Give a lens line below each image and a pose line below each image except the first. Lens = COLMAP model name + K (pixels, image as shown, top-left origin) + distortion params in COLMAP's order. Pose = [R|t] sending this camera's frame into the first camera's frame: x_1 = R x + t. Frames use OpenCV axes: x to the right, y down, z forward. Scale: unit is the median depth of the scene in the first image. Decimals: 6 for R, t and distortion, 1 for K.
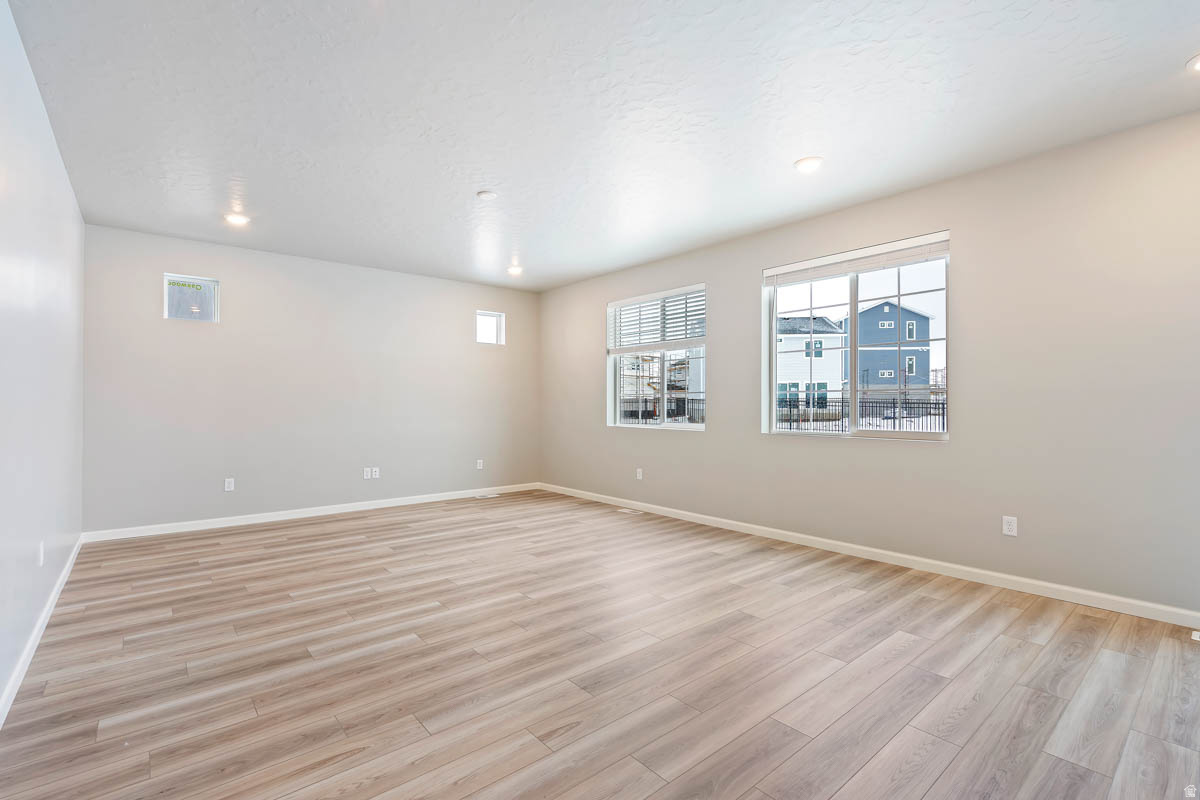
lens RADIAL K [[539.8, 0, 599.1], [0, 539.8, 402.6], [0, 0, 1]] dist [-0.000323, 0.001271]
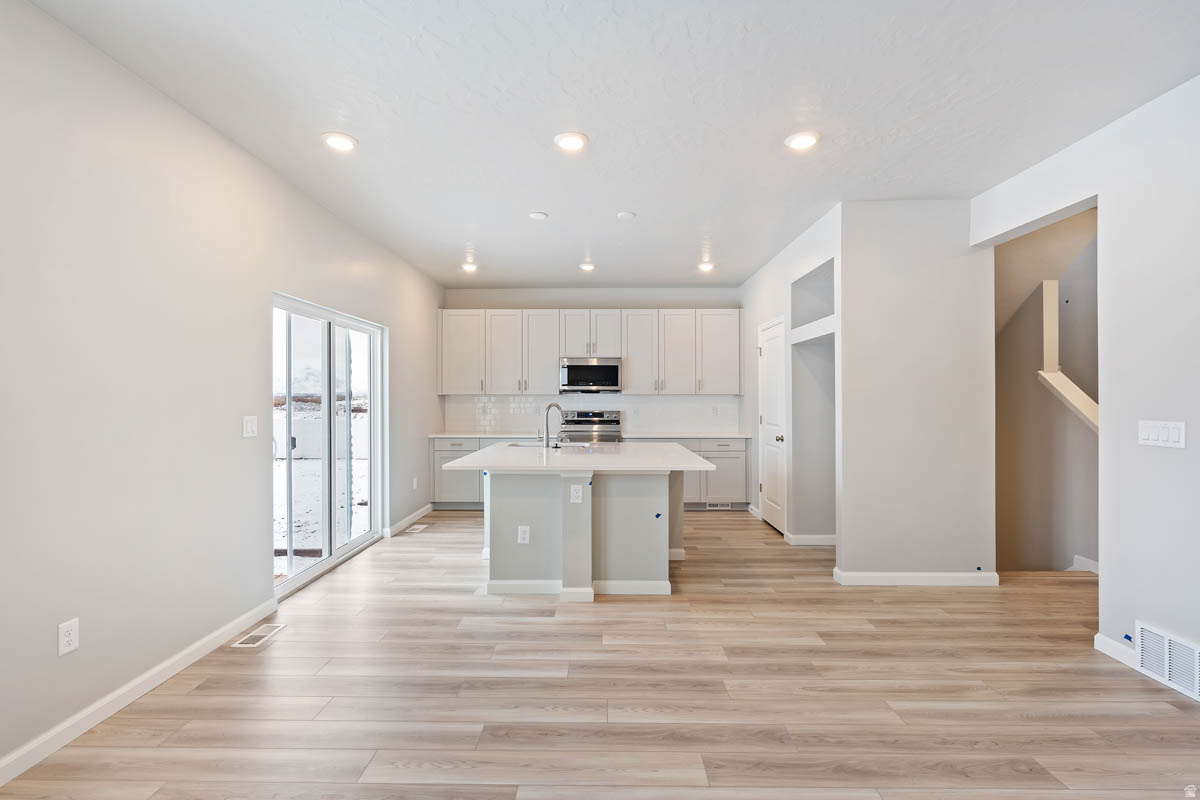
lens RADIAL K [[539.8, 0, 600.7], [0, 539.8, 396.7], [0, 0, 1]] dist [-0.000323, 0.001271]
pose [[-0.754984, 0.005379, 0.655721, -0.085630], [-0.000611, 0.999960, -0.008907, -0.034801], [-0.655742, -0.007126, -0.754951, 1.098248]]
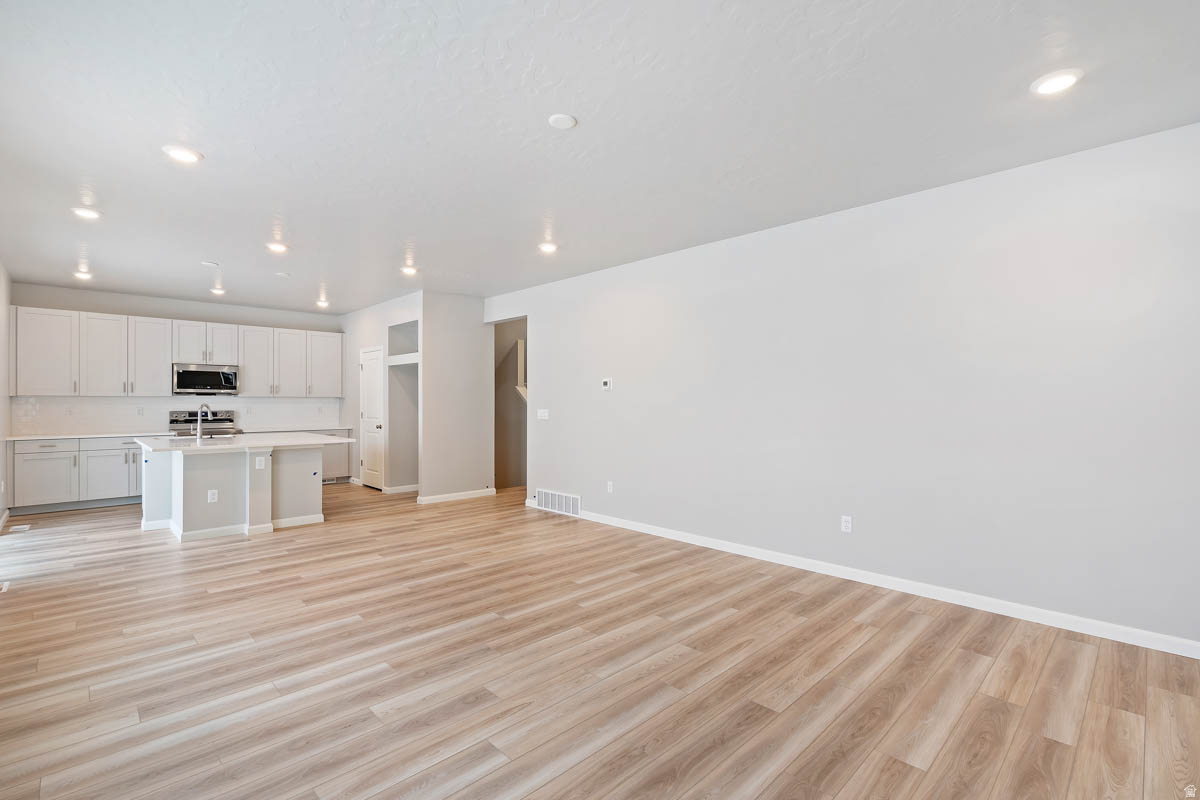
lens RADIAL K [[539.8, 0, 593.6], [0, 539.8, 400.9], [0, 0, 1]] dist [-0.000323, 0.001271]
pose [[-0.998164, 0.001057, -0.060563, -0.246866], [0.001270, 0.999993, -0.003486, -0.031962], [0.060559, -0.003556, -0.998158, 1.991477]]
